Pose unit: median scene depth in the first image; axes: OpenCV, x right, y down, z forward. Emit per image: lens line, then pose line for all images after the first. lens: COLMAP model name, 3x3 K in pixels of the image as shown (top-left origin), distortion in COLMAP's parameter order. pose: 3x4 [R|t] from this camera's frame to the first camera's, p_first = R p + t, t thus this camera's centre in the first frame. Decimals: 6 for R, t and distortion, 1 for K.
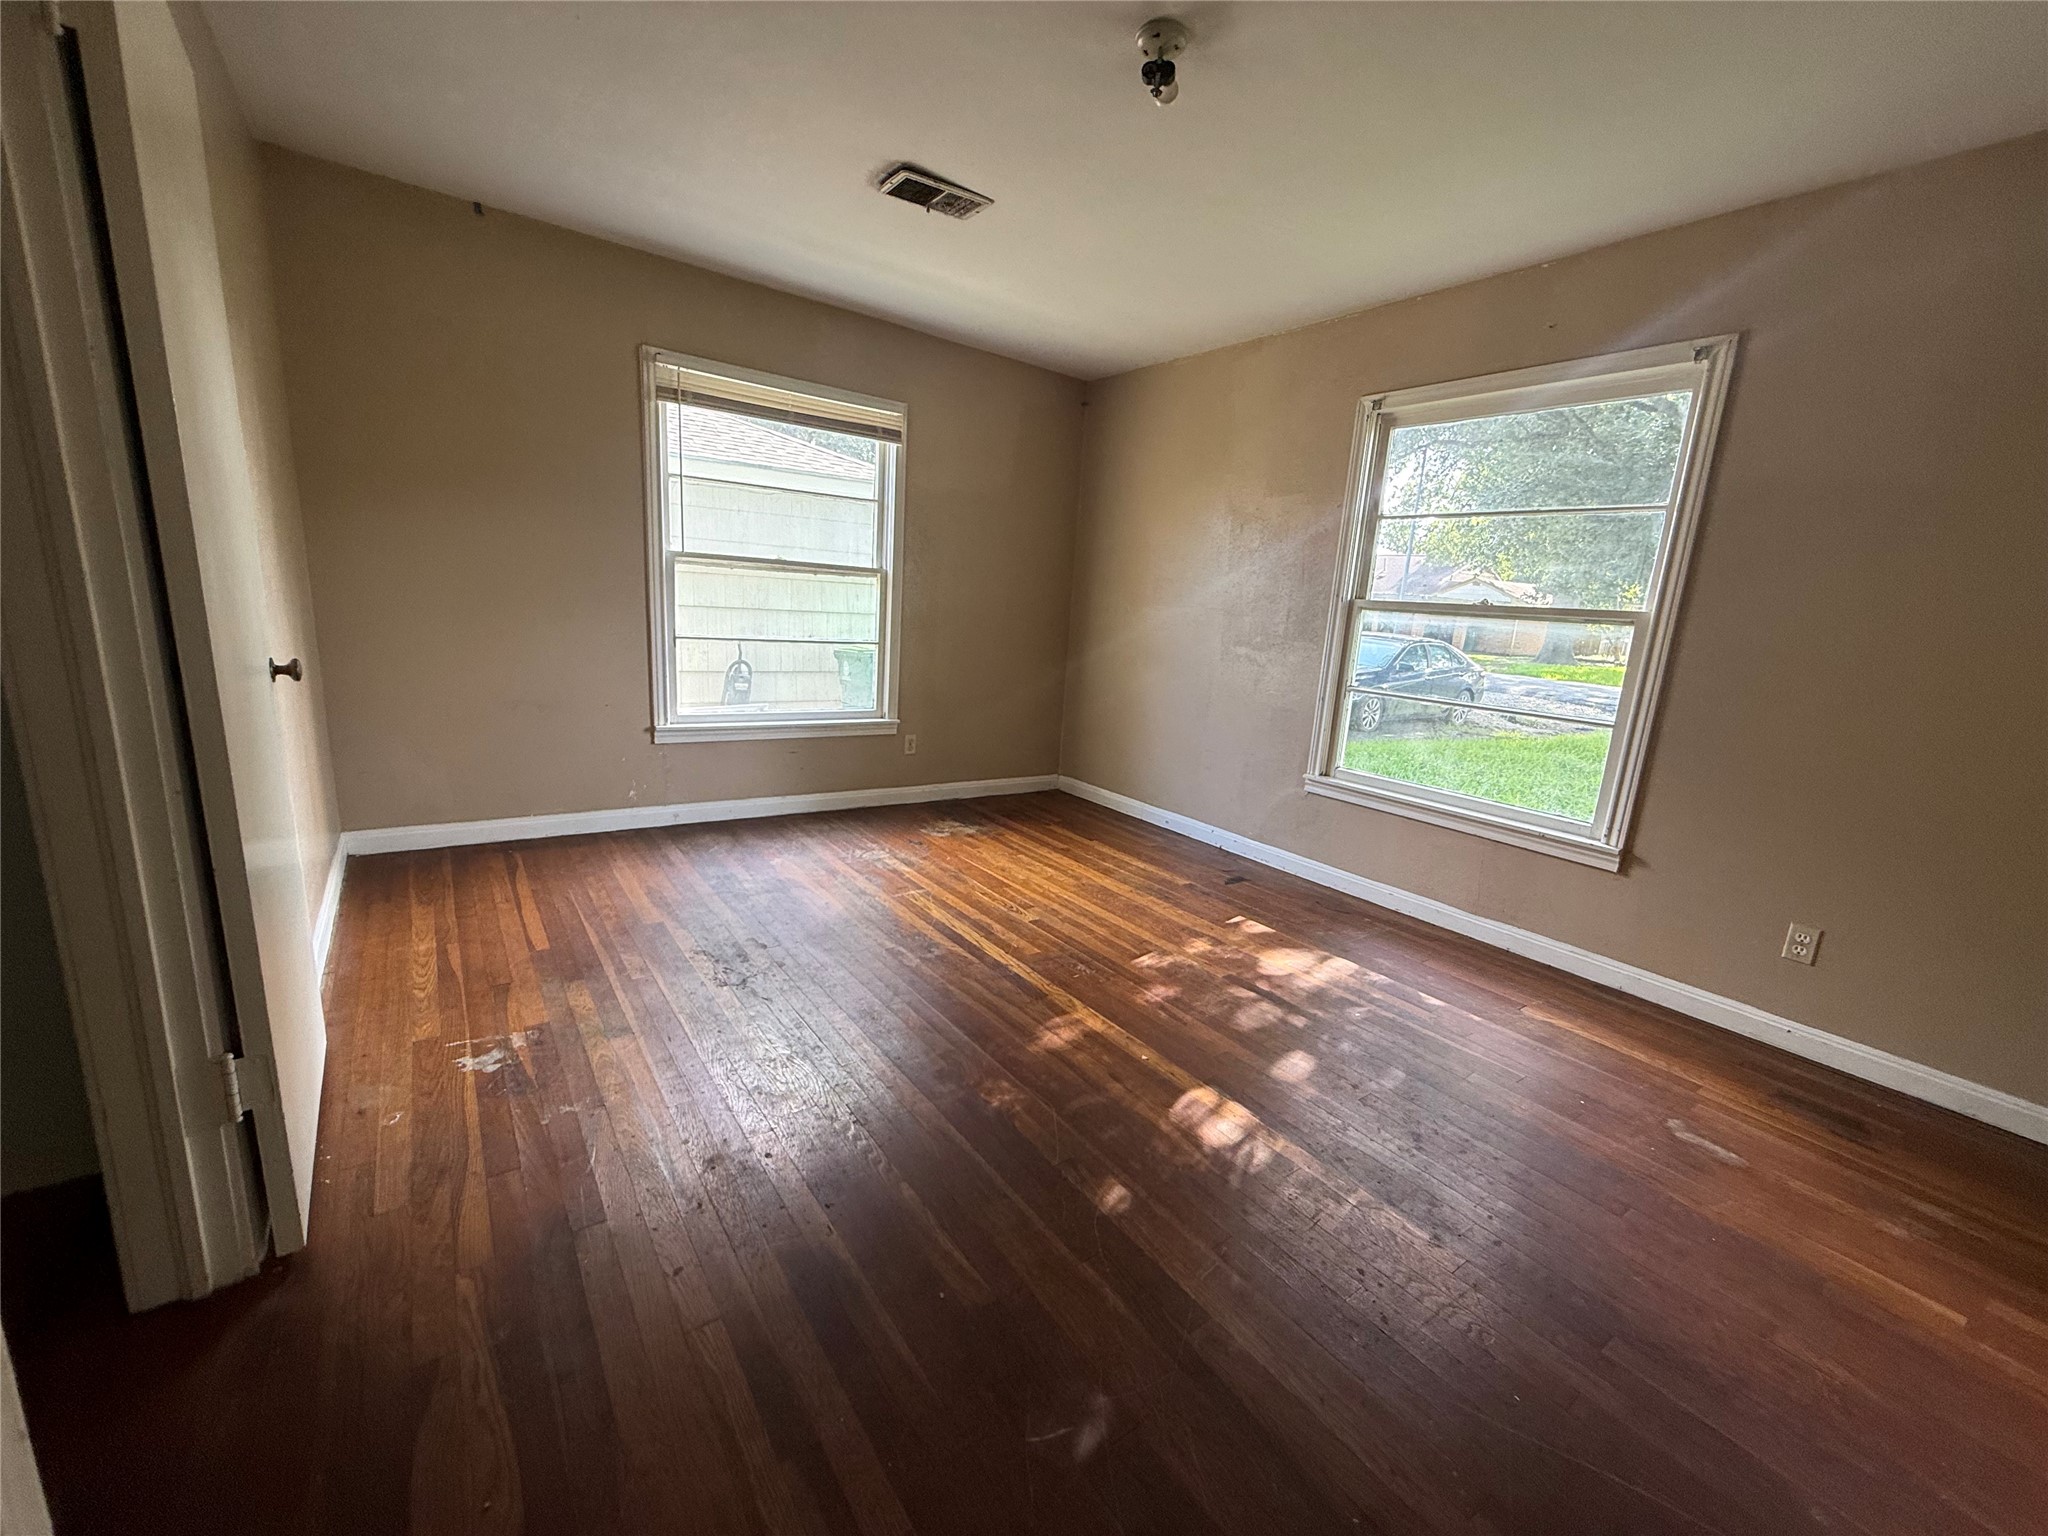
lens RADIAL K [[816.5, 0, 1018.1], [0, 816.5, 771.1], [0, 0, 1]] dist [0.002379, -0.000026]
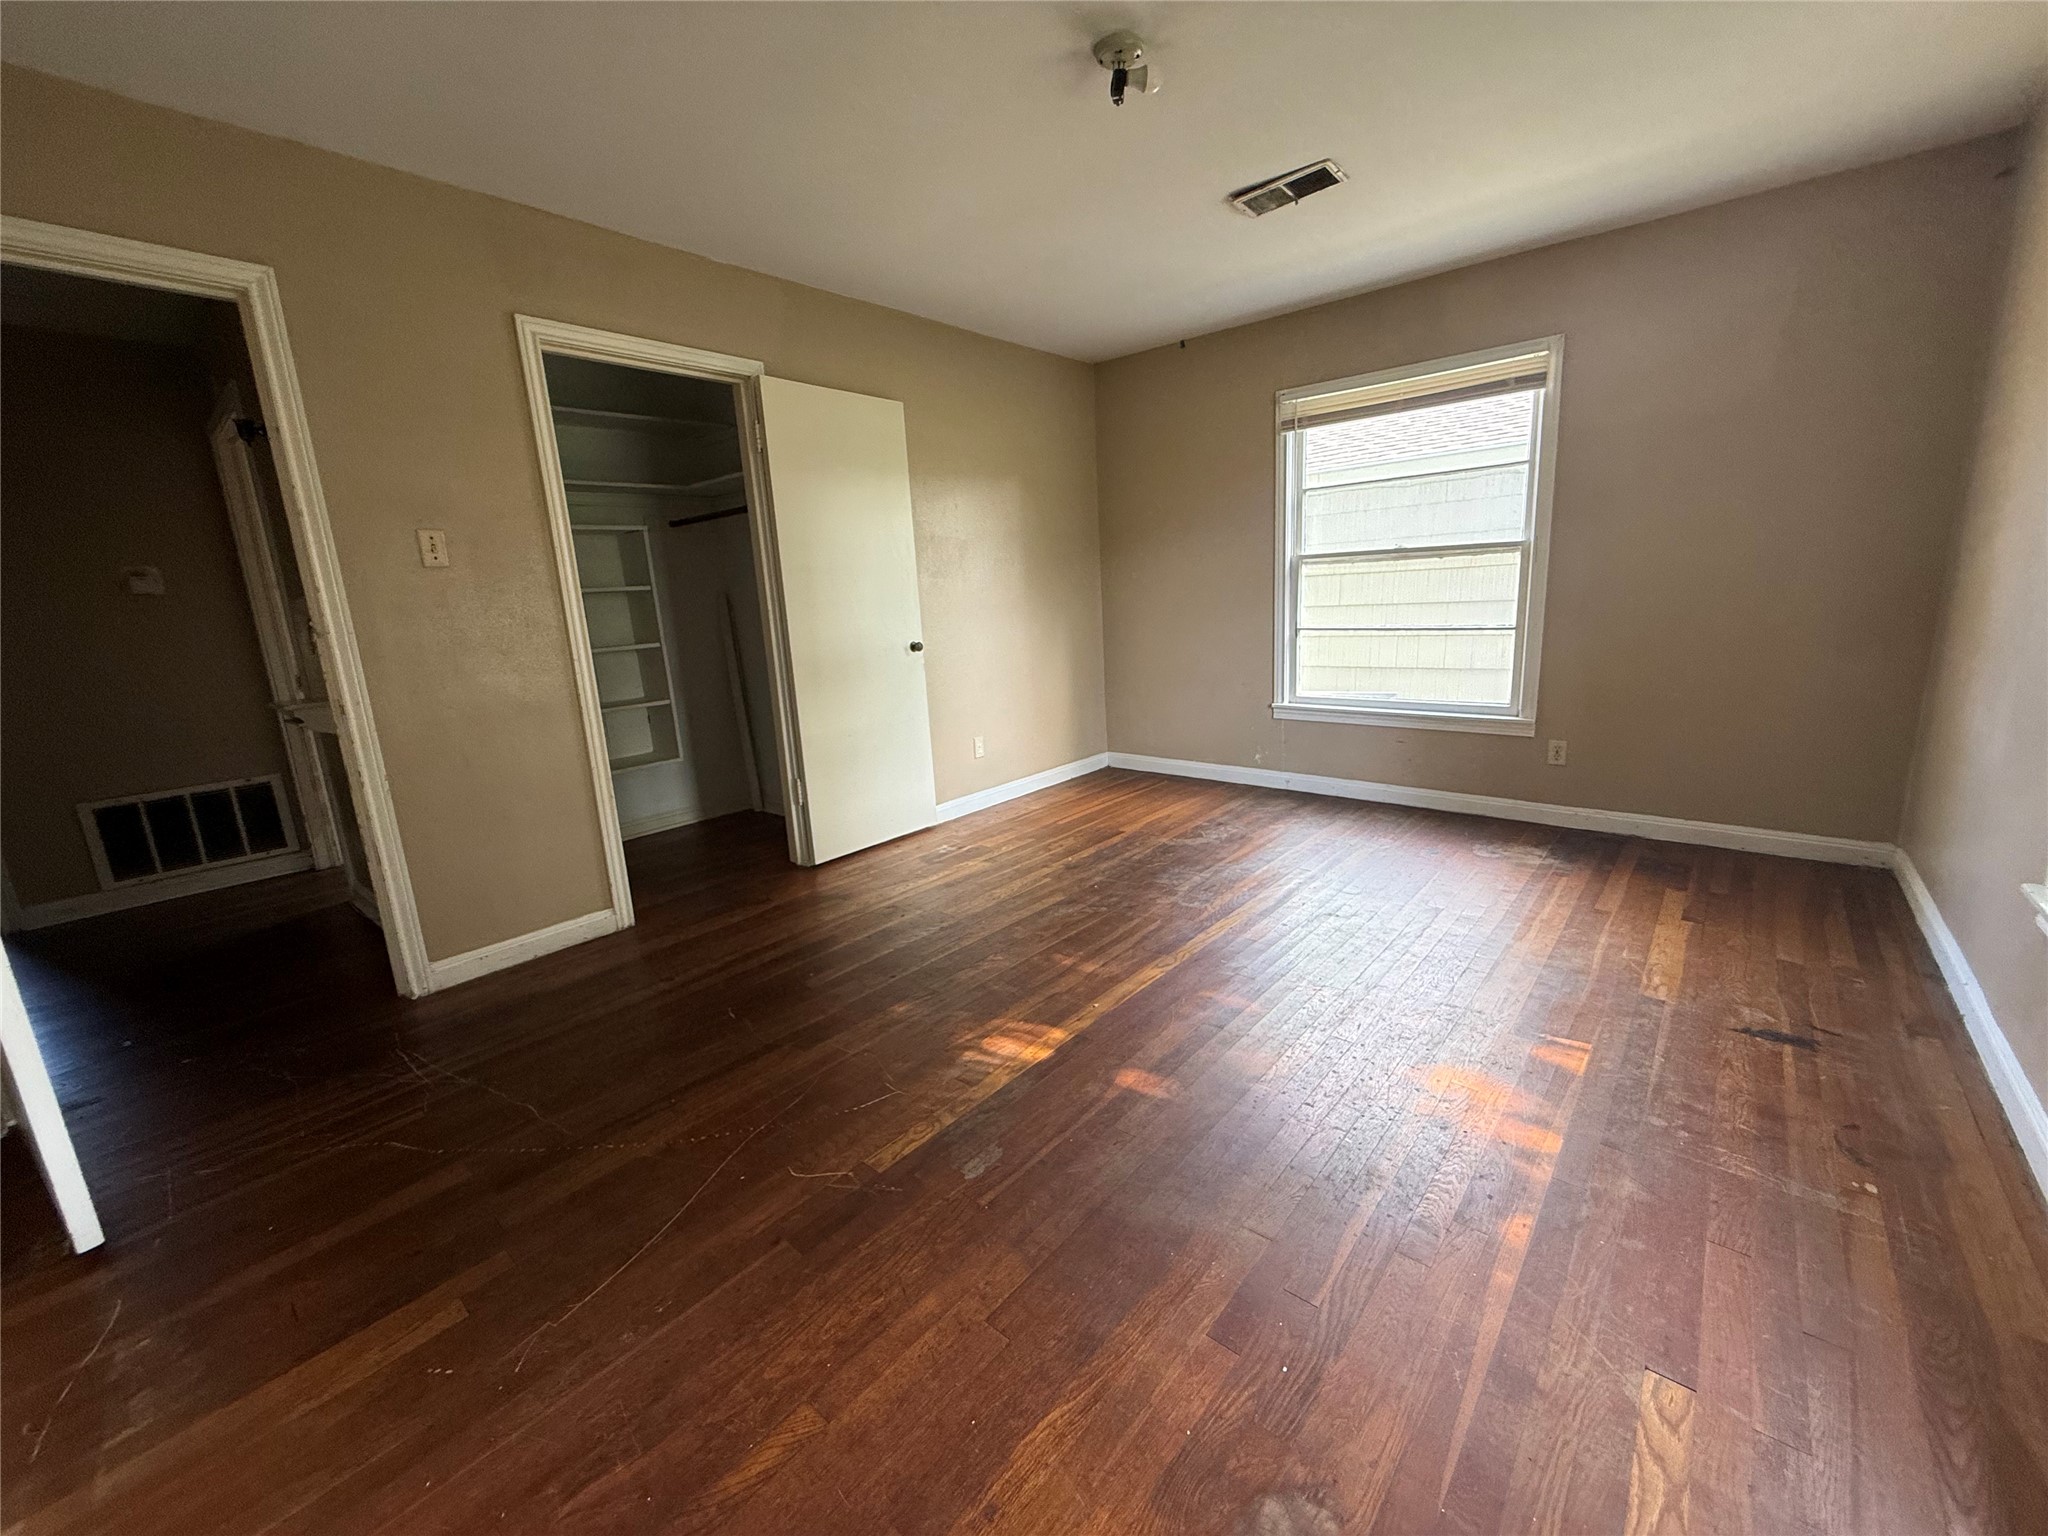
lens RADIAL K [[816.5, 0, 1018.1], [0, 816.5, 771.1], [0, 0, 1]] dist [0.002379, -0.000026]
pose [[0.226256, 0.131100, -0.965205, 0.639284], [-0.142672, 0.984675, 0.100301, -0.023095], [0.963563, 0.115014, 0.241493, 0.349924]]
